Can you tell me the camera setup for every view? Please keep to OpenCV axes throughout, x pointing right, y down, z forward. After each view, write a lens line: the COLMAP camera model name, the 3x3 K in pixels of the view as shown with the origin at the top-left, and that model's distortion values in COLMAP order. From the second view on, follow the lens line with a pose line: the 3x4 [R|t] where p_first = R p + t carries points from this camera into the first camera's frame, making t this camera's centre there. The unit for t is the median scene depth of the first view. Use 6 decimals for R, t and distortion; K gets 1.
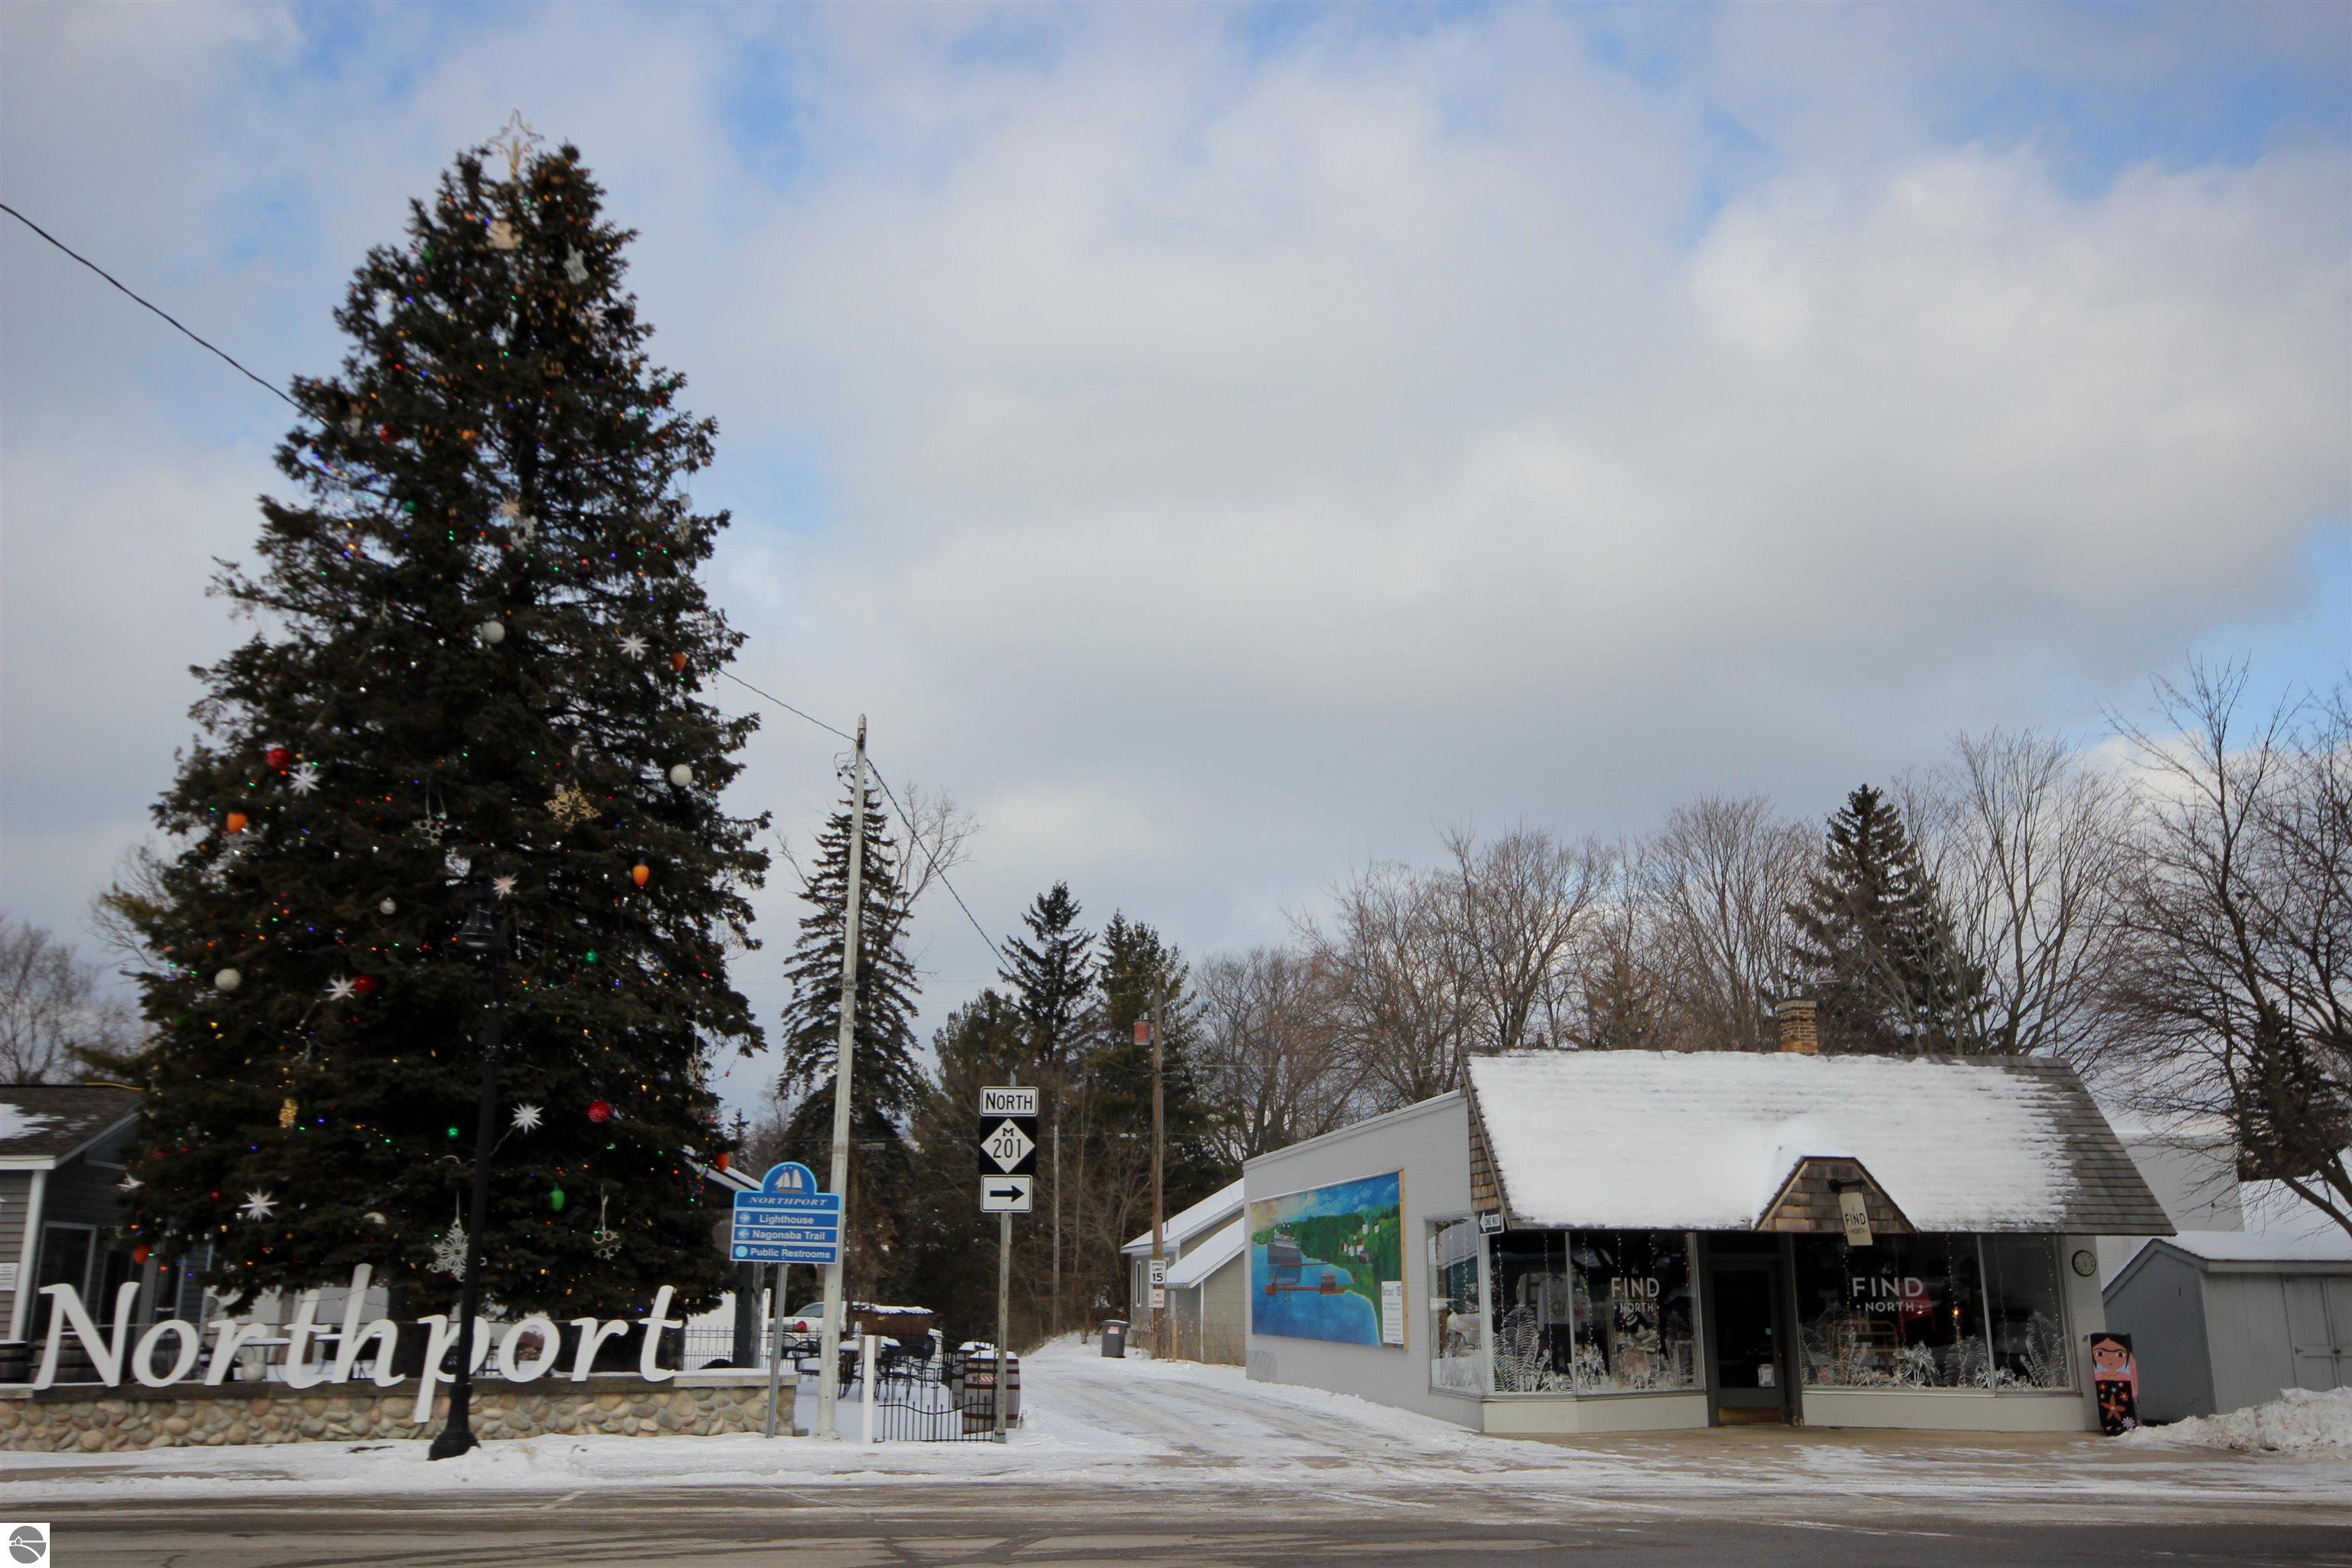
lens RADIAL K [[2107.0, 0, 1188.8], [0, 2107.0, 781.5], [0, 0, 1]] dist [0.008300, 0.080552]
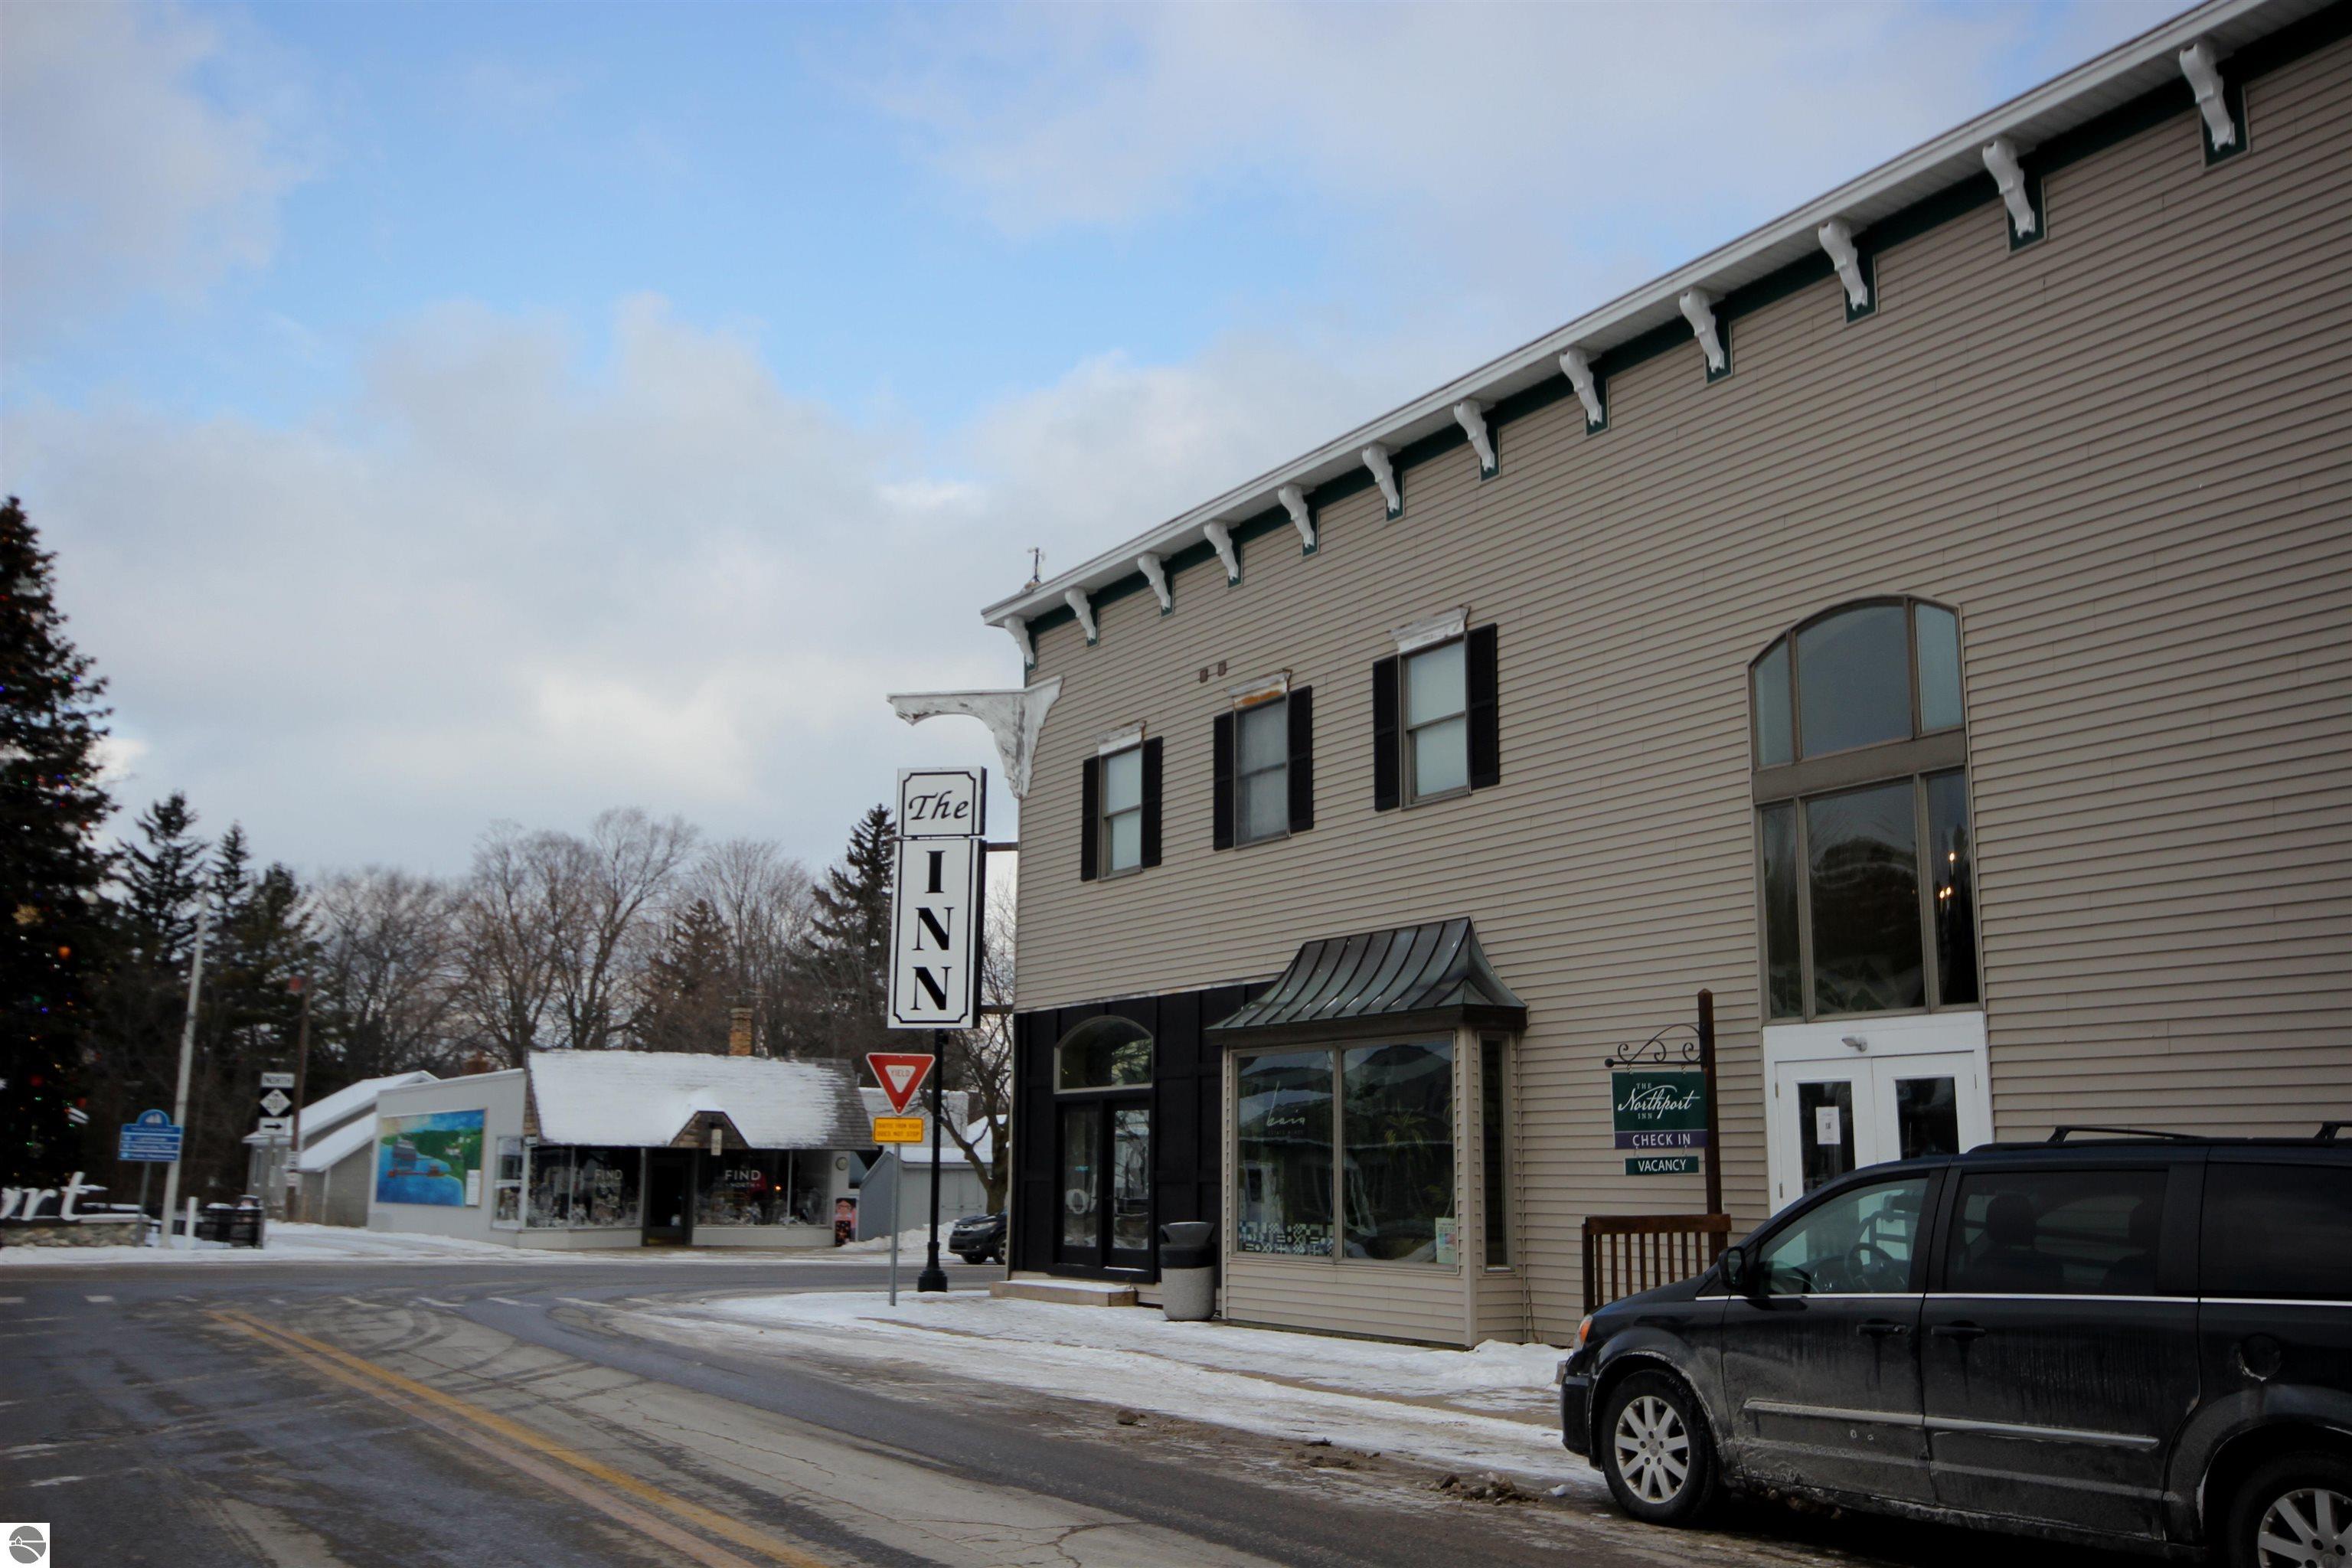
lens RADIAL K [[2107.0, 0, 1196.1], [0, 2107.0, 797.2], [0, 0, 1]] dist [0.008300, 0.080552]
pose [[0.913856, 0.081412, 0.397794, -0.088563], [-0.105051, 0.993742, 0.037955, -0.223253], [-0.392215, -0.076474, 0.916689, -0.913562]]
